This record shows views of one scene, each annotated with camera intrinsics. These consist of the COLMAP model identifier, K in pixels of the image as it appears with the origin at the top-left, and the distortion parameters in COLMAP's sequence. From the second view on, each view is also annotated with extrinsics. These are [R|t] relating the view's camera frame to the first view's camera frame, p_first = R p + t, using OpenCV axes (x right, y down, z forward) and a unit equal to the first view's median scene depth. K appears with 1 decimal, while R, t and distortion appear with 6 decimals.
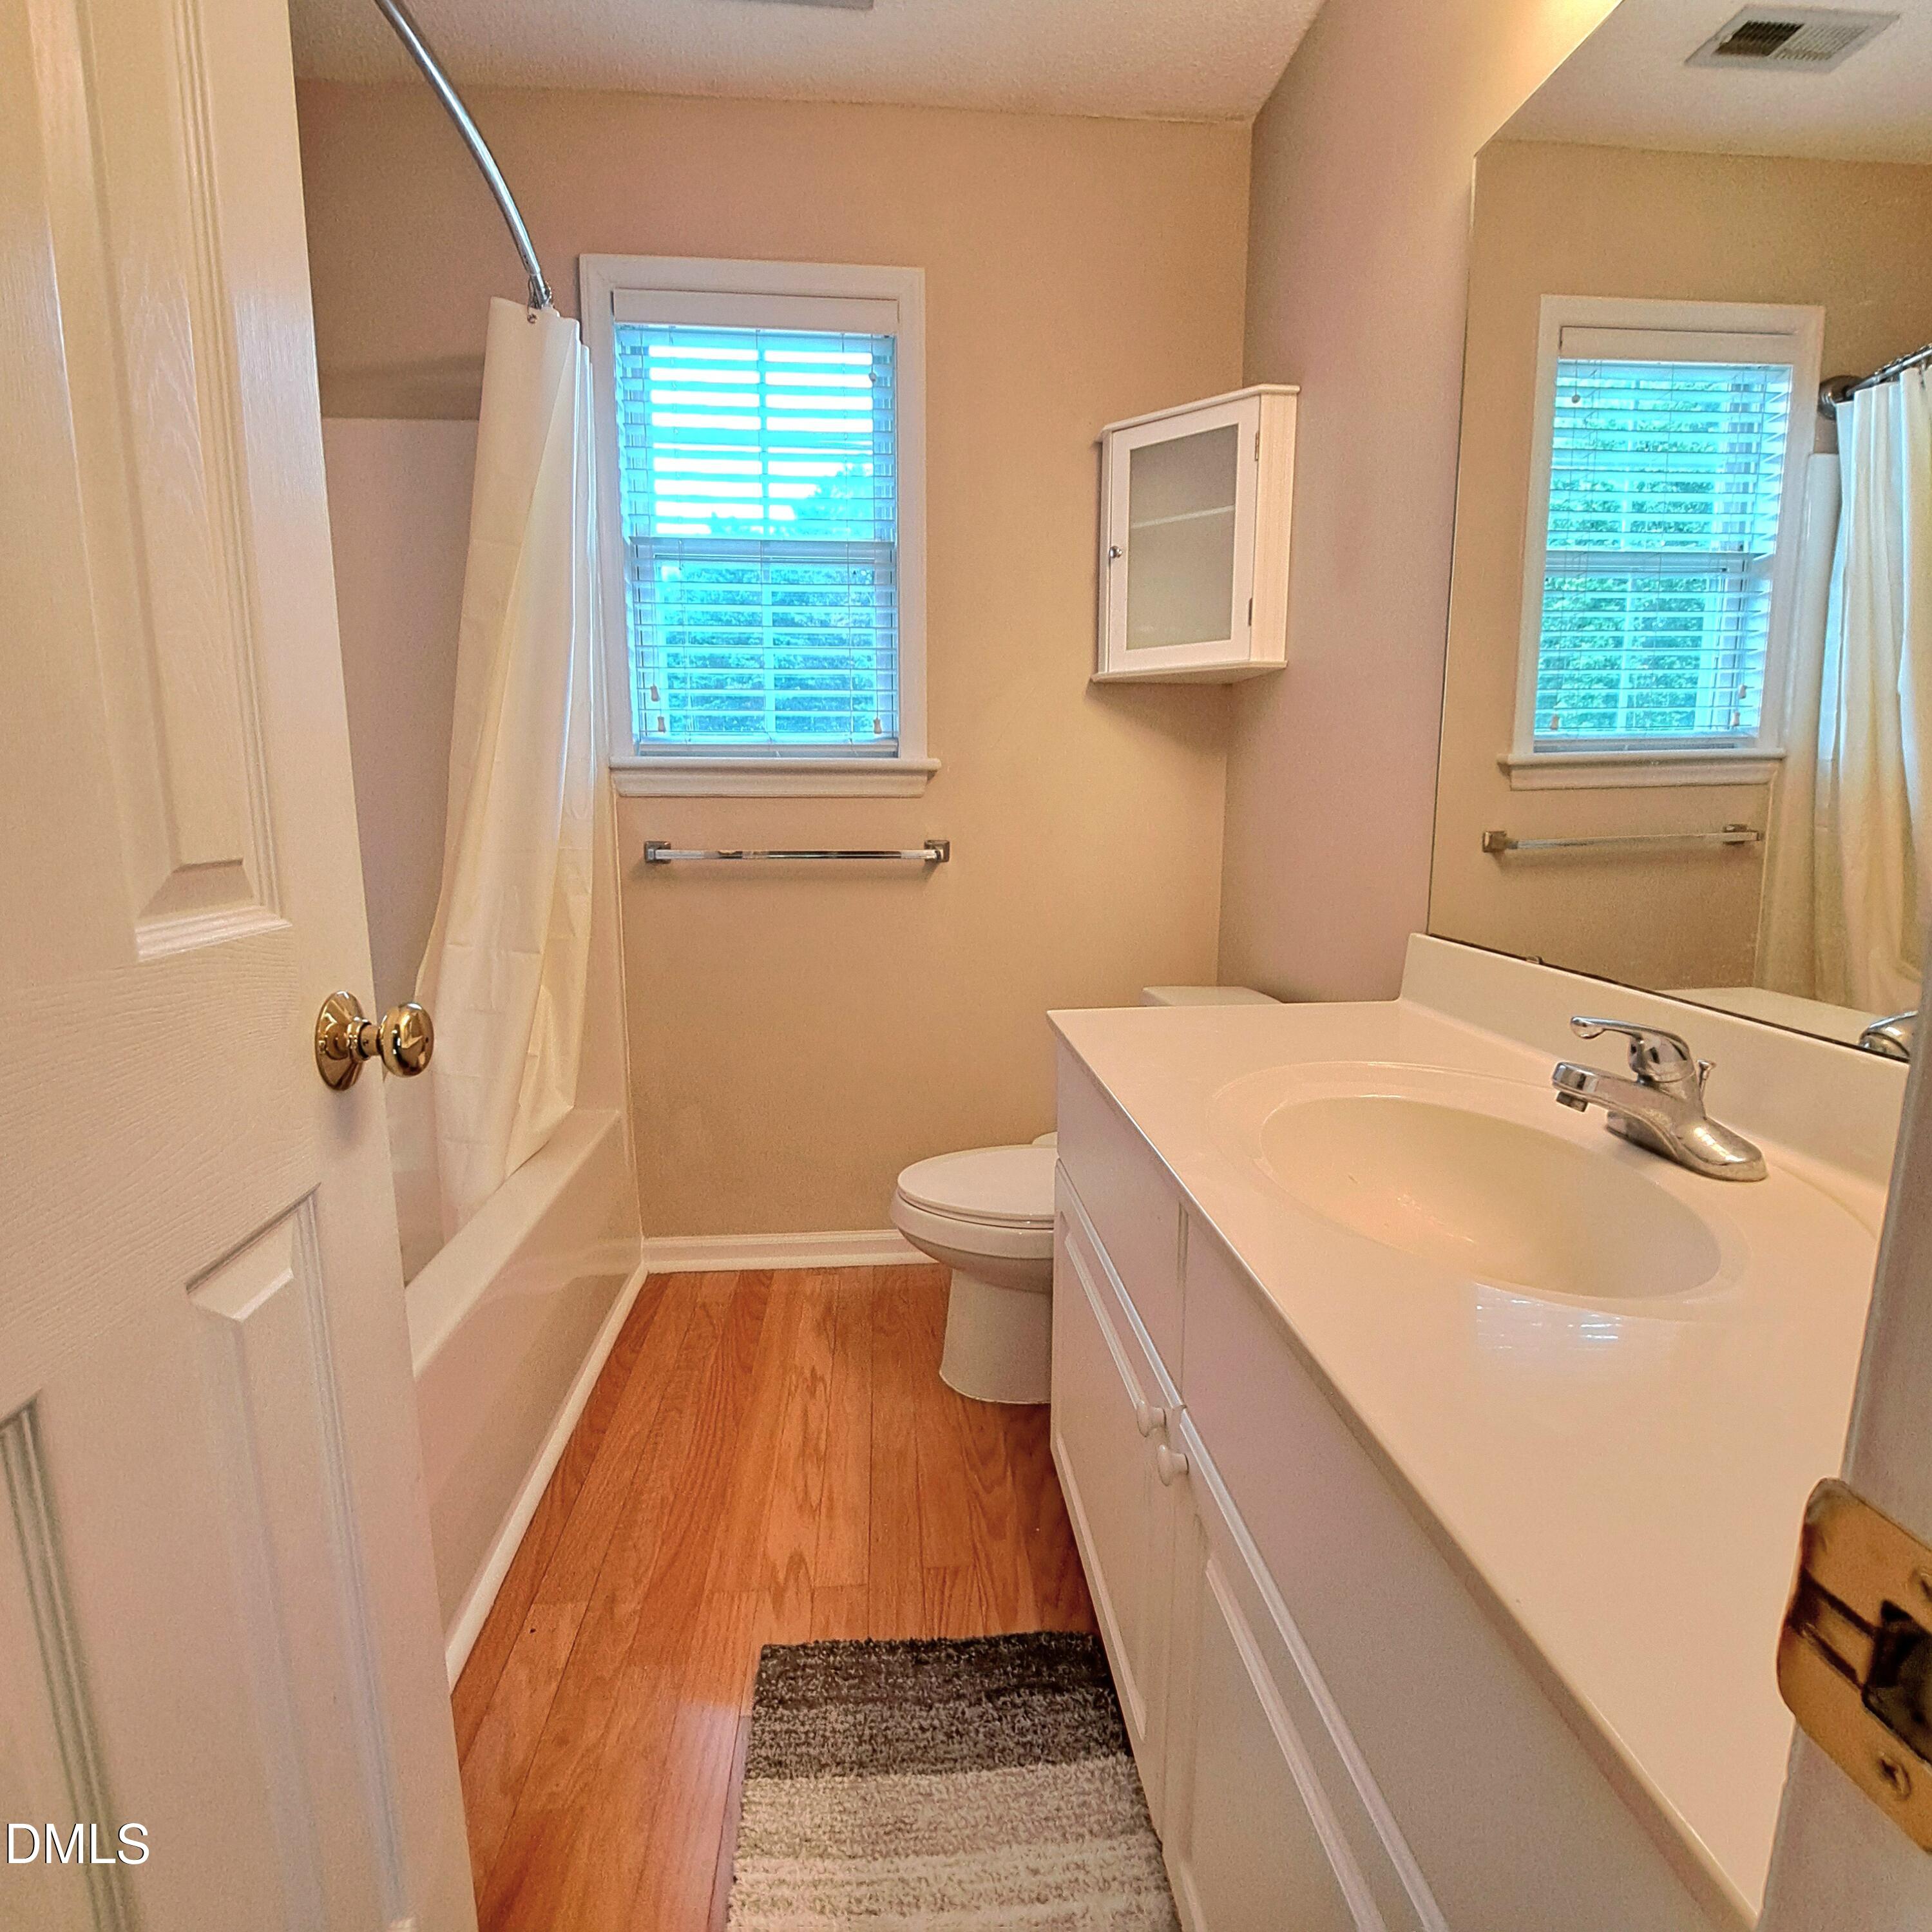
lens RADIAL K [[1024.7, 0, 960.1], [0, 1024.7, 961.9], [0, 0, 1]] dist [-0.010505, -0.005693]
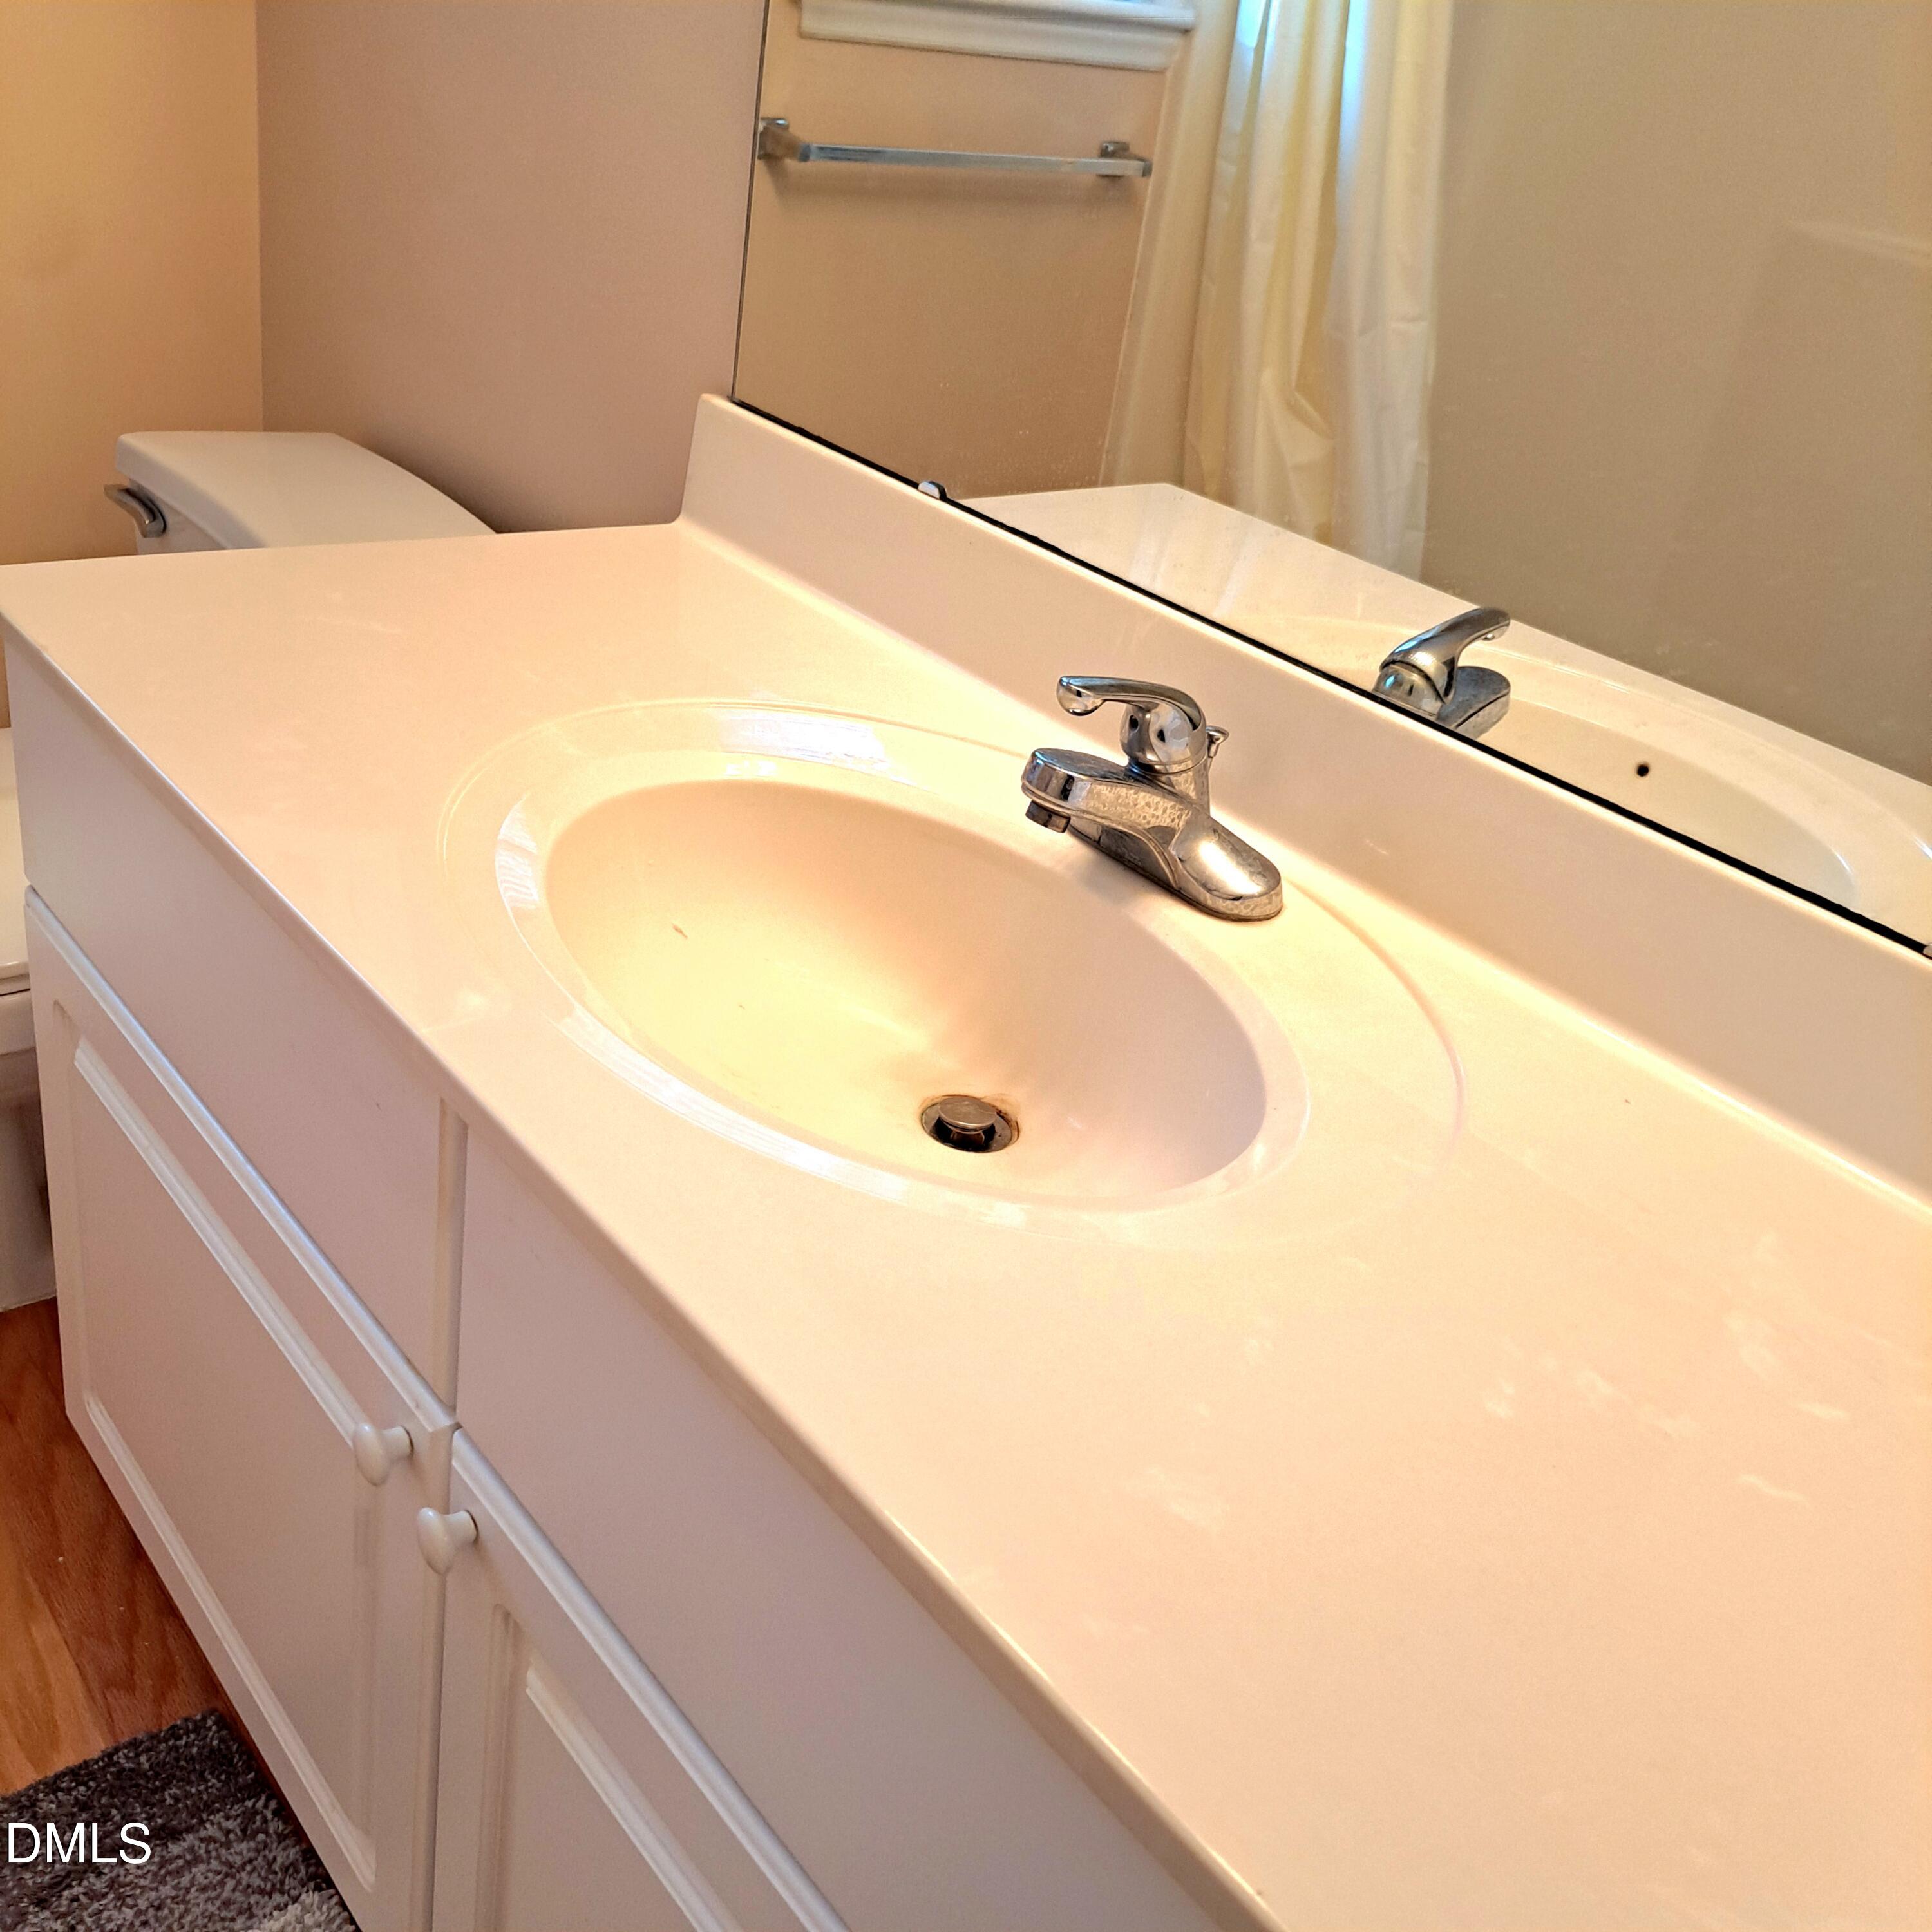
lens RADIAL K [[1880.9, 0, 921.2], [0, 1880.9, 964.9], [0, 0, 1]] dist [0.034922, -0.003453]
pose [[0.810945, -0.165213, 0.561313, -0.081760], [-0.053901, 0.934138, 0.352819, -0.130535], [-0.582634, -0.316373, 0.748629, 0.130897]]
